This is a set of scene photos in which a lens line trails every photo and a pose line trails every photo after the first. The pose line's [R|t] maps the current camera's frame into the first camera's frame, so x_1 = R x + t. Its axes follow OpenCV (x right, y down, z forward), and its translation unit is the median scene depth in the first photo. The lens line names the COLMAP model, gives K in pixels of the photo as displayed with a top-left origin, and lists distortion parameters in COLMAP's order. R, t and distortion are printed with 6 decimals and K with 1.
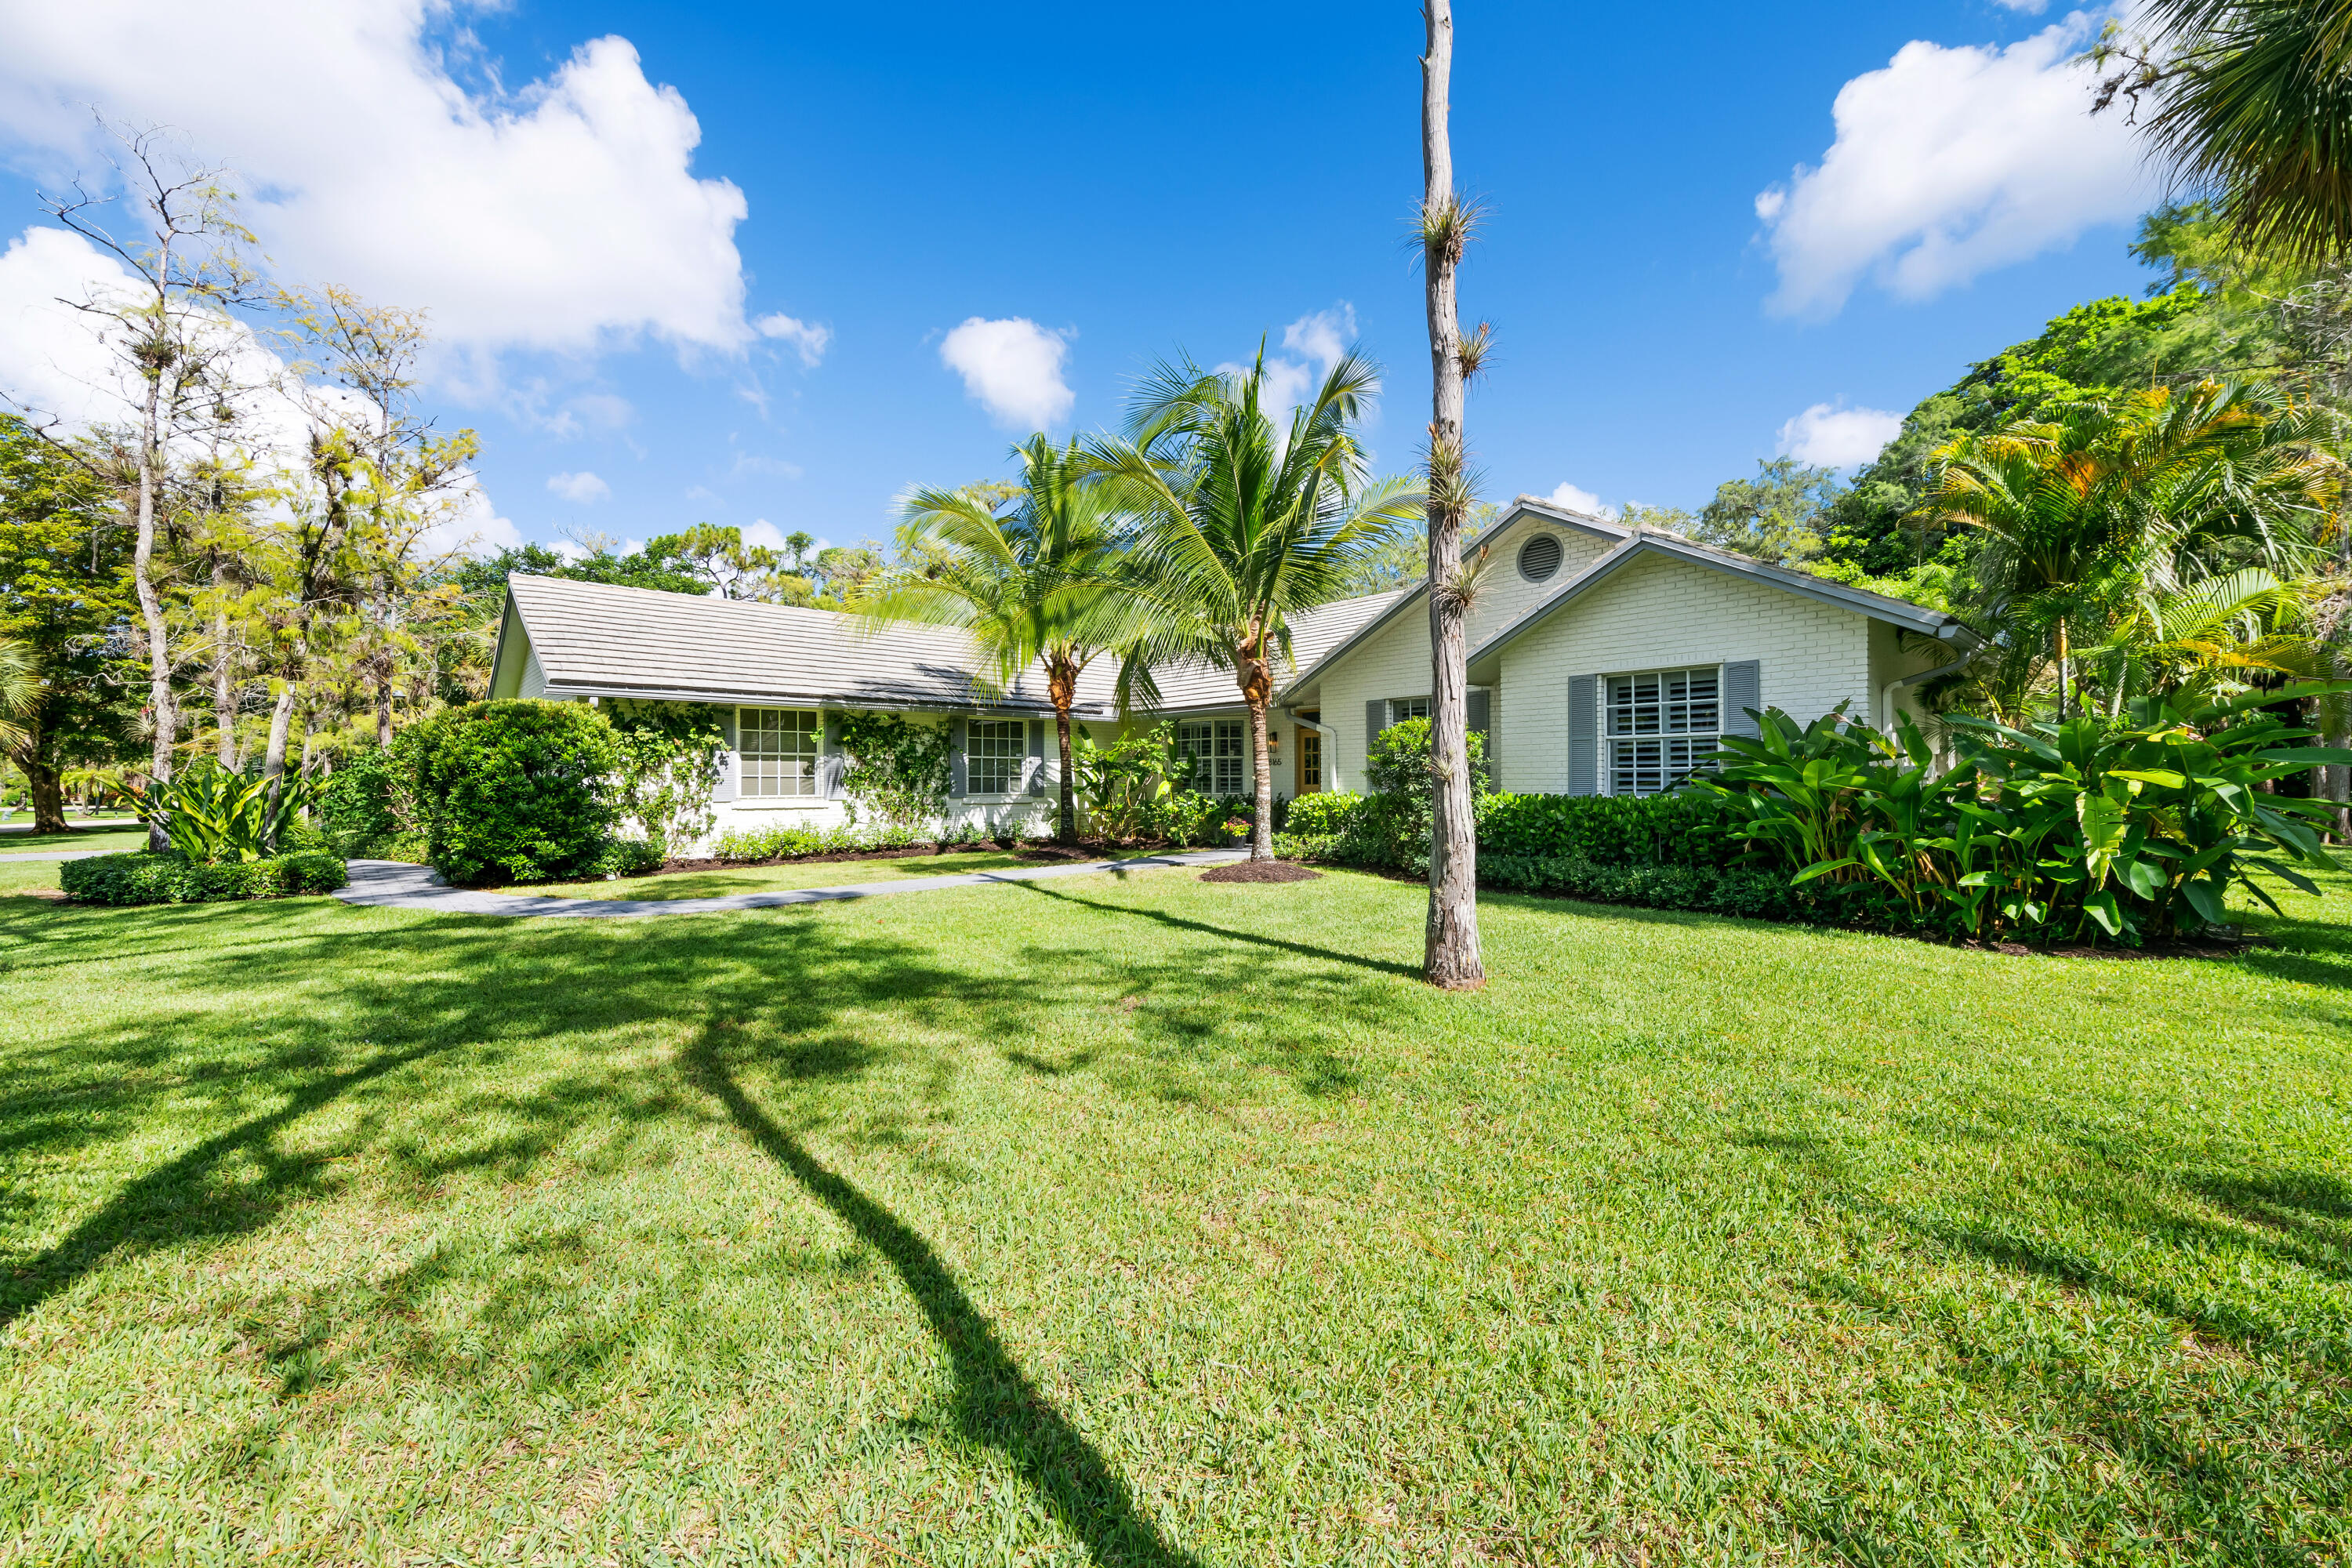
lens RADIAL K [[935.7, 0, 1175.5], [0, 935.7, 780.5], [0, 0, 1]] dist [0.000363, -0.000438]
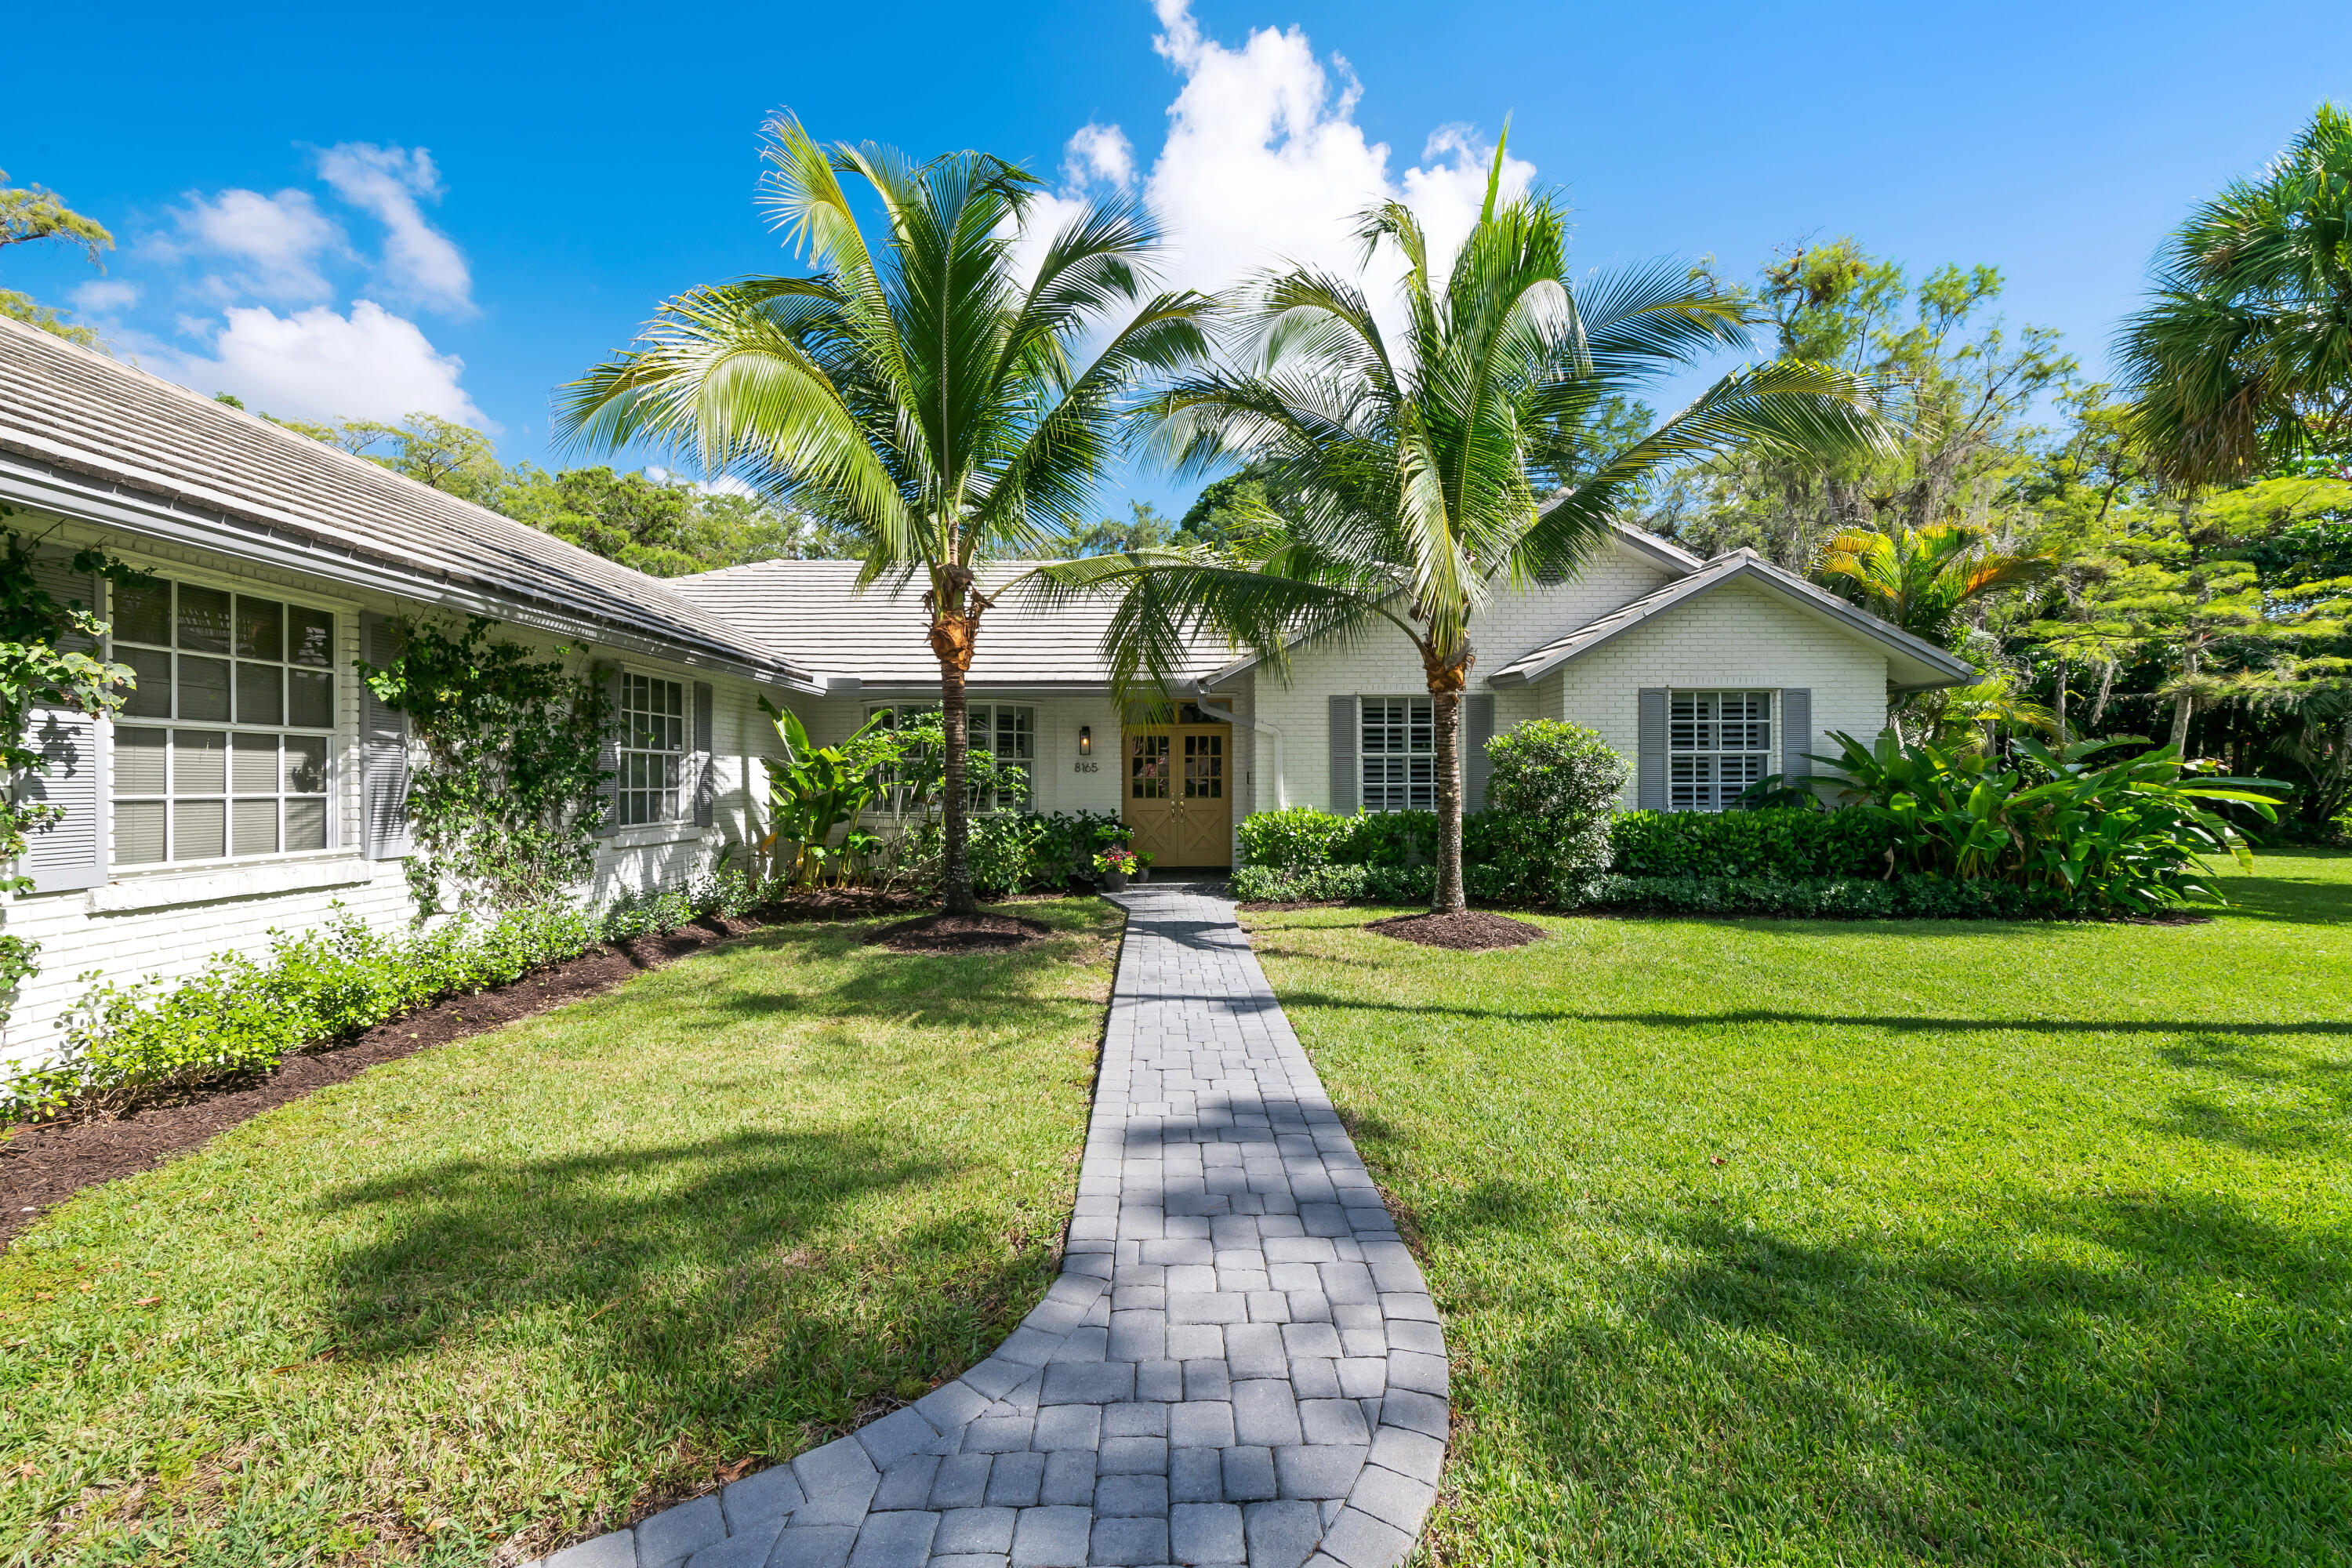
lens RADIAL K [[935.7, 0, 1169.5], [0, 935.7, 781.5], [0, 0, 1]] dist [0.000363, -0.000438]
pose [[0.632639, -0.001109, 0.774446, -0.459695], [-0.001307, 0.999996, 0.002500, -0.011018], [-0.774445, -0.002594, 0.632635, 0.543260]]
